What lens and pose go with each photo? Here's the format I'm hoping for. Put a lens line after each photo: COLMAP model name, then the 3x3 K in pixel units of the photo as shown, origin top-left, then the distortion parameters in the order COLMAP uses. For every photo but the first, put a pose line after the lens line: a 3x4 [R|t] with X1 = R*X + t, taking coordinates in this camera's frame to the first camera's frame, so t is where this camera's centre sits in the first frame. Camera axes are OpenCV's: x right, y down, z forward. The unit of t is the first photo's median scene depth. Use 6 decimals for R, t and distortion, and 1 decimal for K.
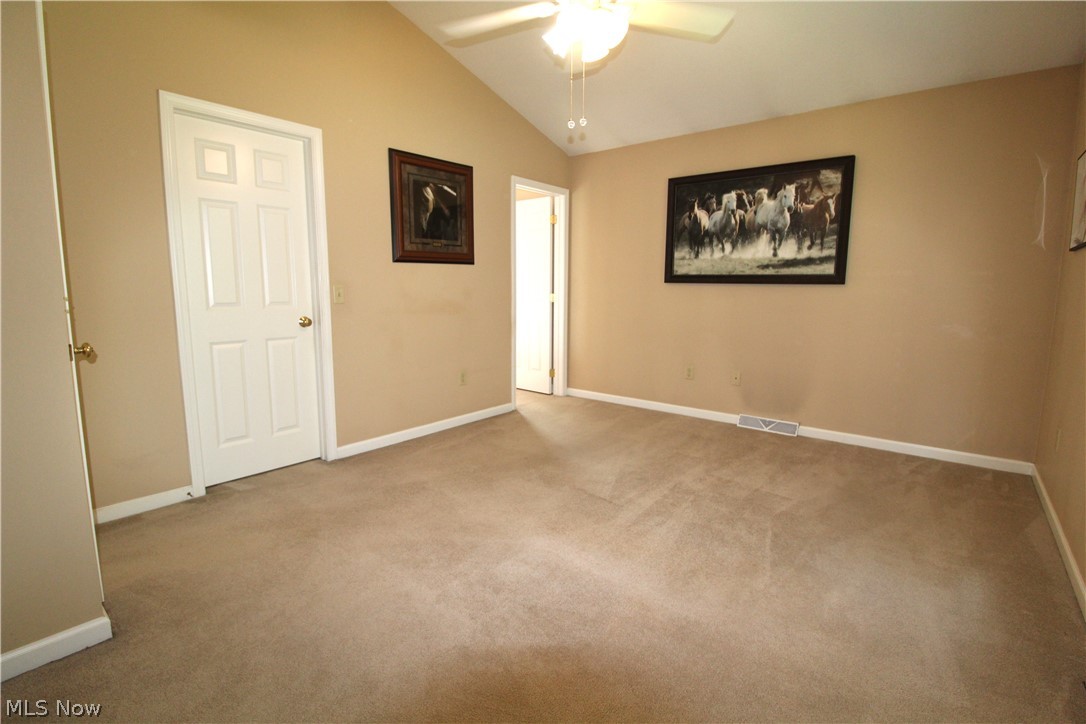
lens RADIAL K [[504.5, 0, 541.8], [0, 504.5, 353.0], [0, 0, 1]] dist [-0.002609, -0.012809]
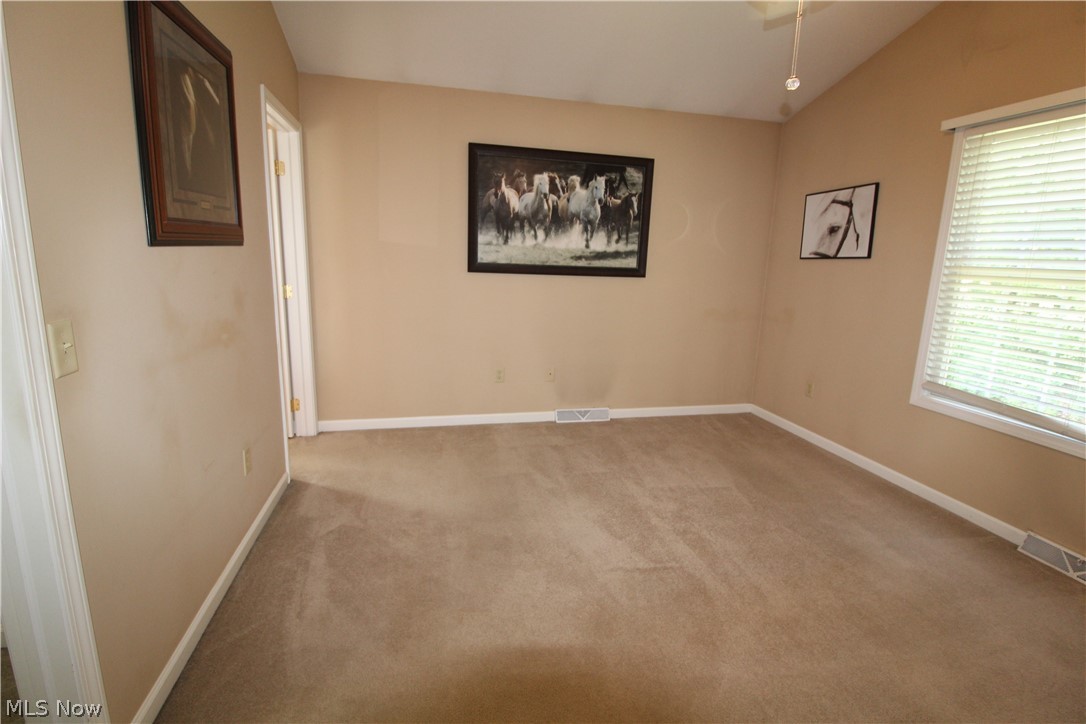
lens RADIAL K [[504.5, 0, 541.8], [0, 504.5, 353.0], [0, 0, 1]] dist [-0.002609, -0.012809]
pose [[0.607931, -0.137526, 0.781989, -0.394592], [0.077786, 0.990463, 0.113717, -0.106780], [-0.790171, -0.008304, 0.612831, 0.461078]]
